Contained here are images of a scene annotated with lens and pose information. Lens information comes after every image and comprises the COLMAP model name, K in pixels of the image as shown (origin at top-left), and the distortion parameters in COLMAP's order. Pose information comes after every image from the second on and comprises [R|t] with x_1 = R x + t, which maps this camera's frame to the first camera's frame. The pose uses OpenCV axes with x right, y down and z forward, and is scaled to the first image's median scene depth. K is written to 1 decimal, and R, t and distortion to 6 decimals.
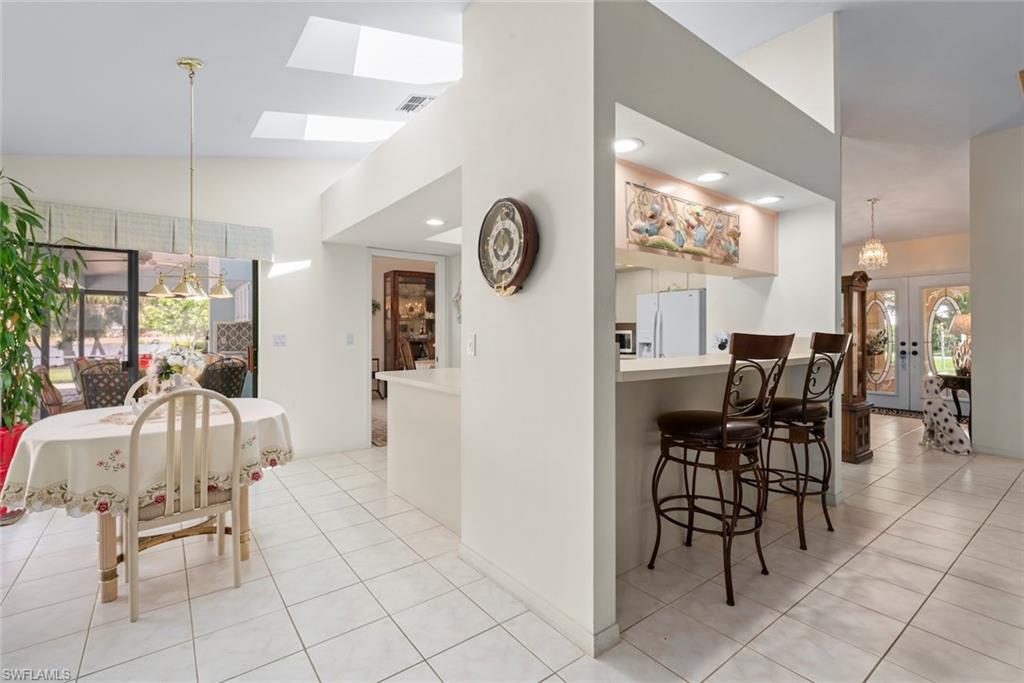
lens RADIAL K [[461.6, 0, 507.4], [0, 461.6, 333.5], [0, 0, 1]] dist [0.005034, 0.000666]
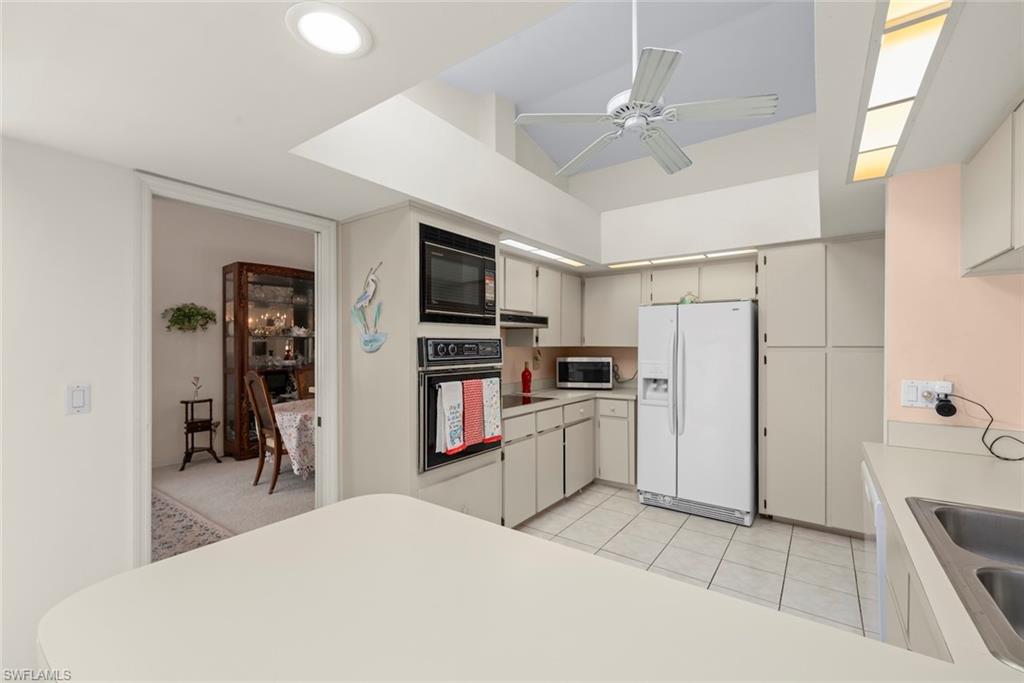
lens RADIAL K [[423.9, 0, 514.6], [0, 423.9, 346.4], [0, 0, 1]] dist [0.001312, -0.000019]
pose [[0.953152, -0.001030, 0.302490, -0.055919], [0.000905, 0.999999, 0.000555, -0.017932], [-0.302491, -0.000255, 0.953152, 0.308479]]
